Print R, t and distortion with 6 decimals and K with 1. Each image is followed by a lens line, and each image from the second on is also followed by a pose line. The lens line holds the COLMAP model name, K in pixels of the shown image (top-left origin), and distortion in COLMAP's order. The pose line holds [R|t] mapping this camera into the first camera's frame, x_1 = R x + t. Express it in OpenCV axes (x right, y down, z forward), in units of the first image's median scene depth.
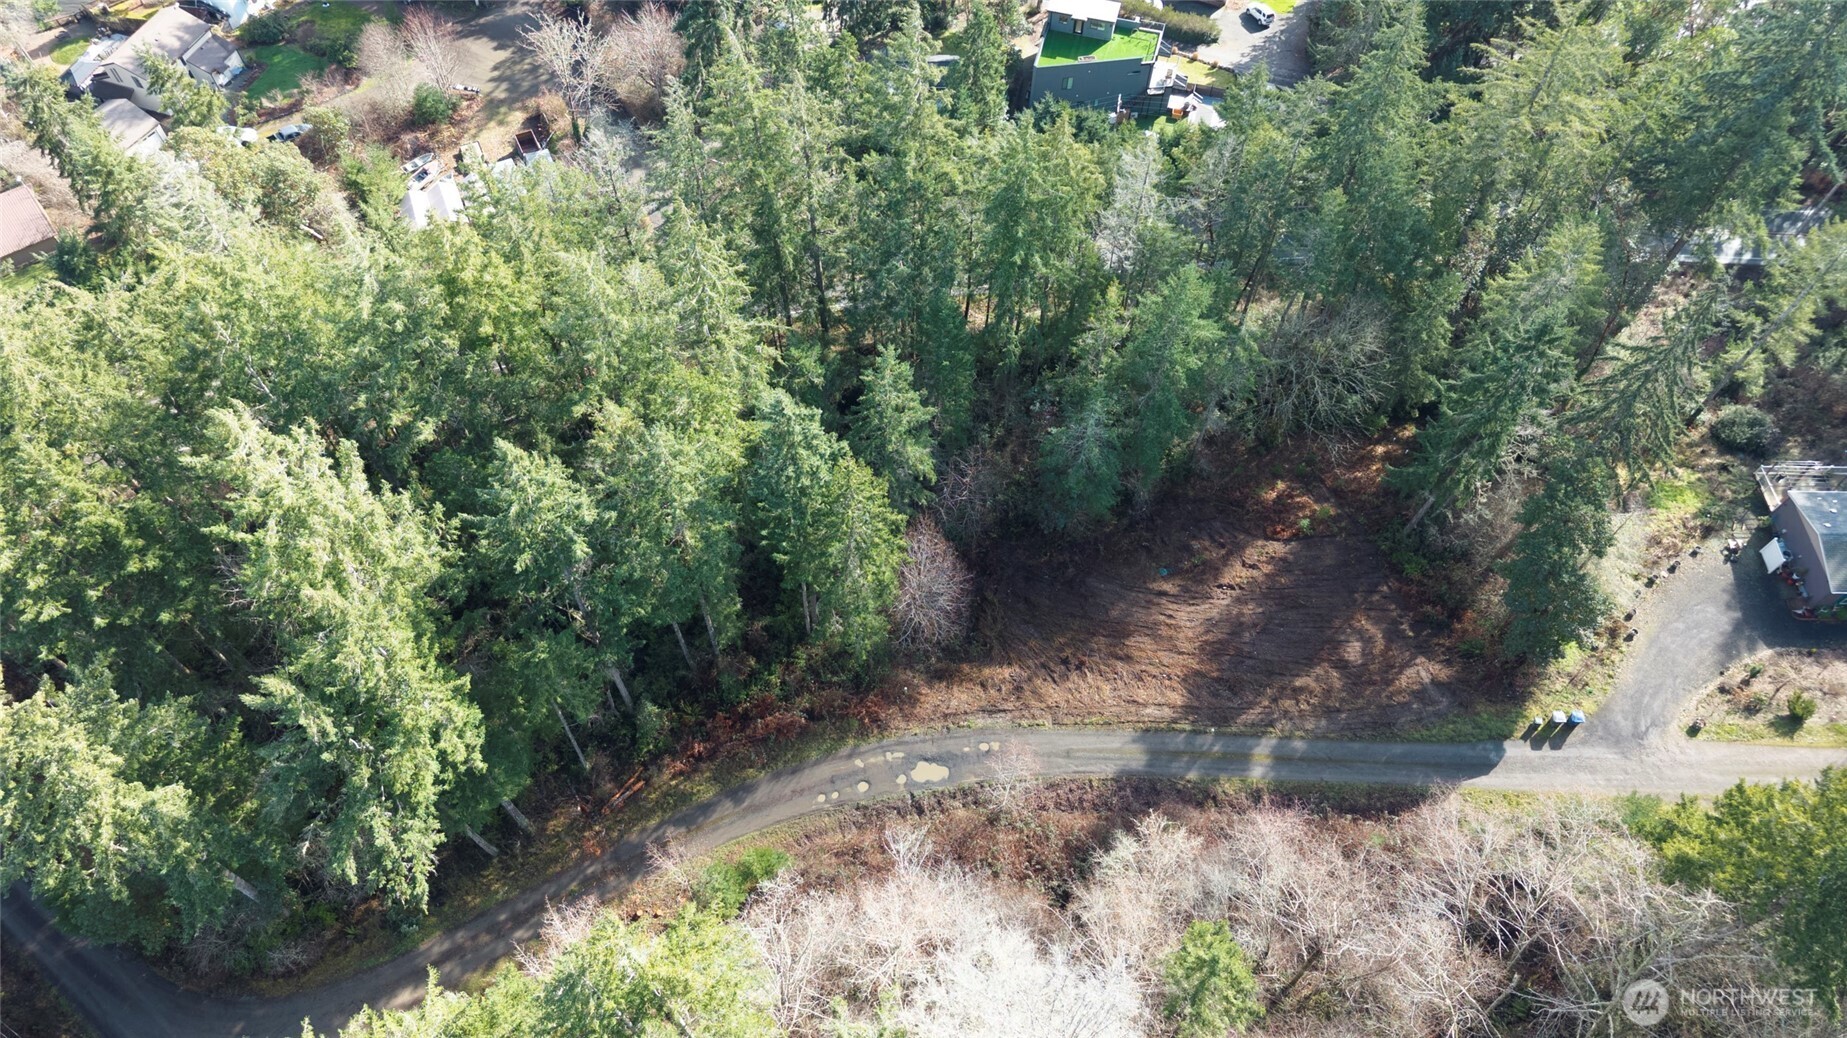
lens RADIAL K [[1220.4, 0, 923.5], [0, 1220.4, 519.0], [0, 0, 1]] dist [0.086309, -0.117553]
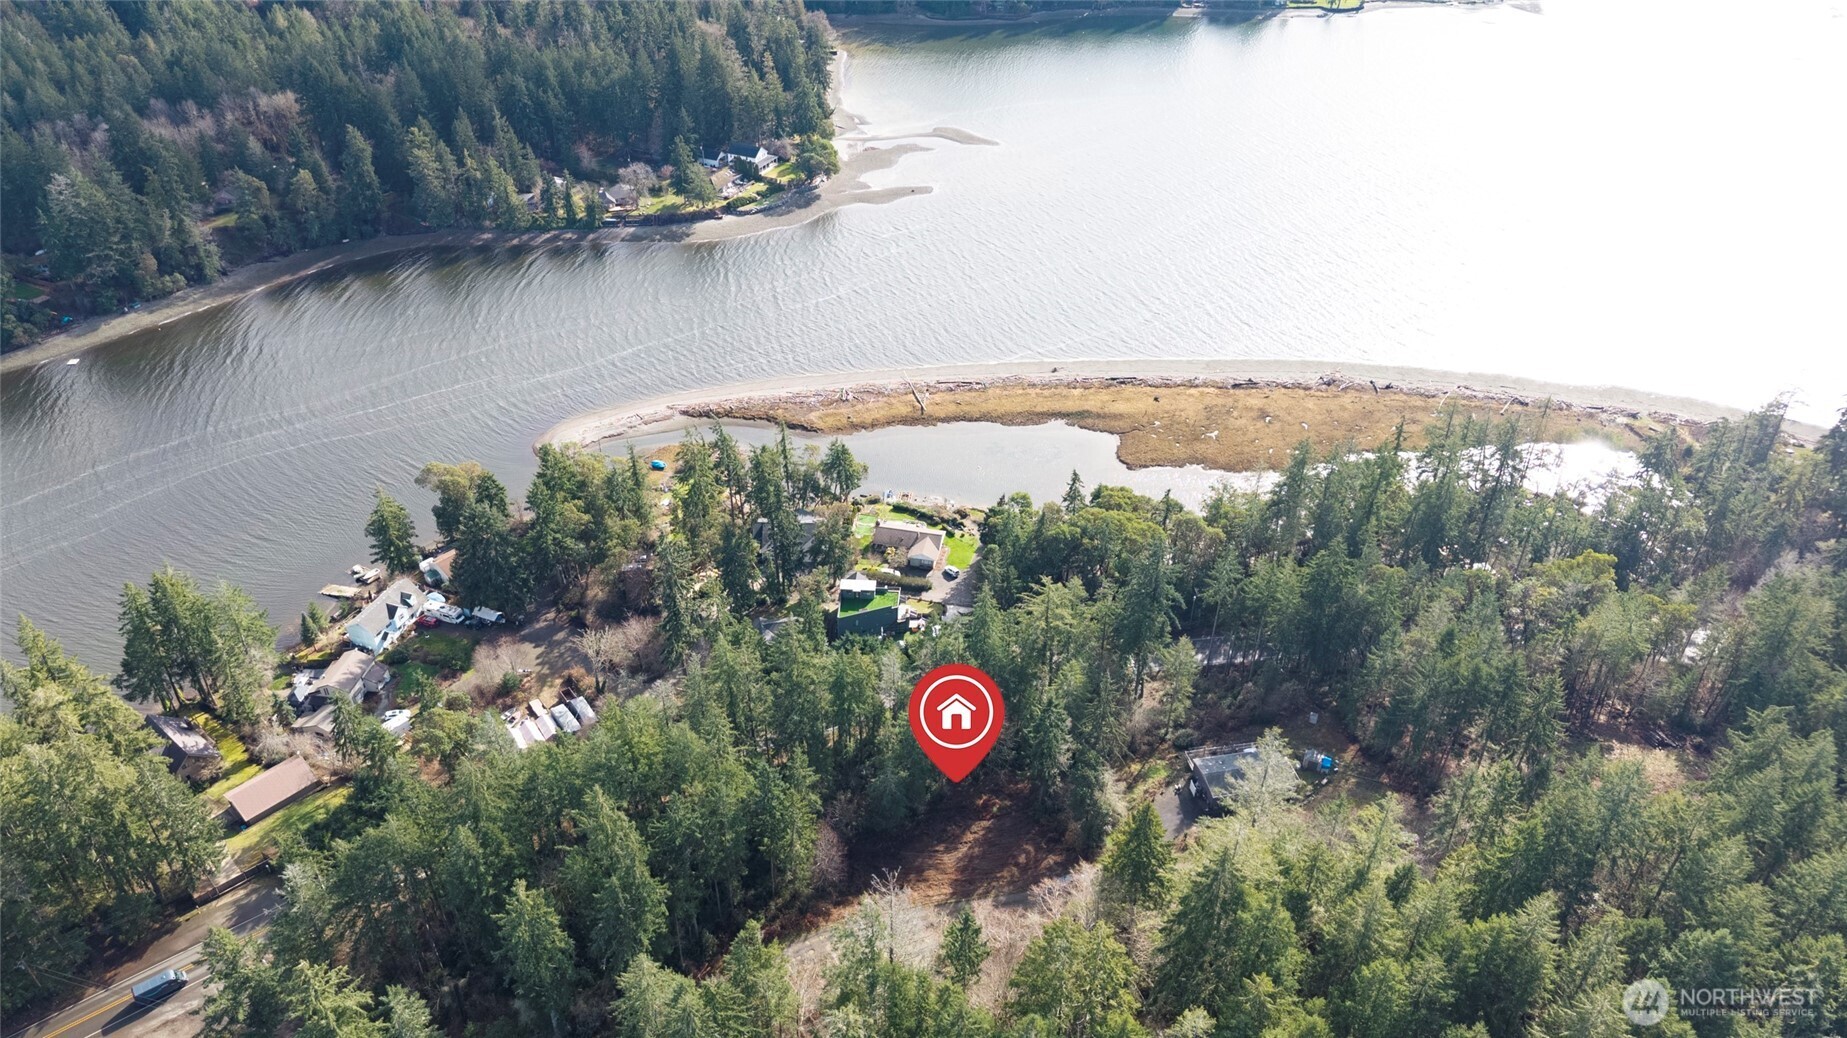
lens RADIAL K [[1220.4, 0, 923.5], [0, 1220.4, 519.0], [0, 0, 1]] dist [0.086309, -0.117553]
pose [[0.978384, -0.118247, 0.169652, -0.120349], [0.174467, 0.912426, -0.370188, 0.320271], [-0.111021, 0.391785, 0.913334, -1.173538]]
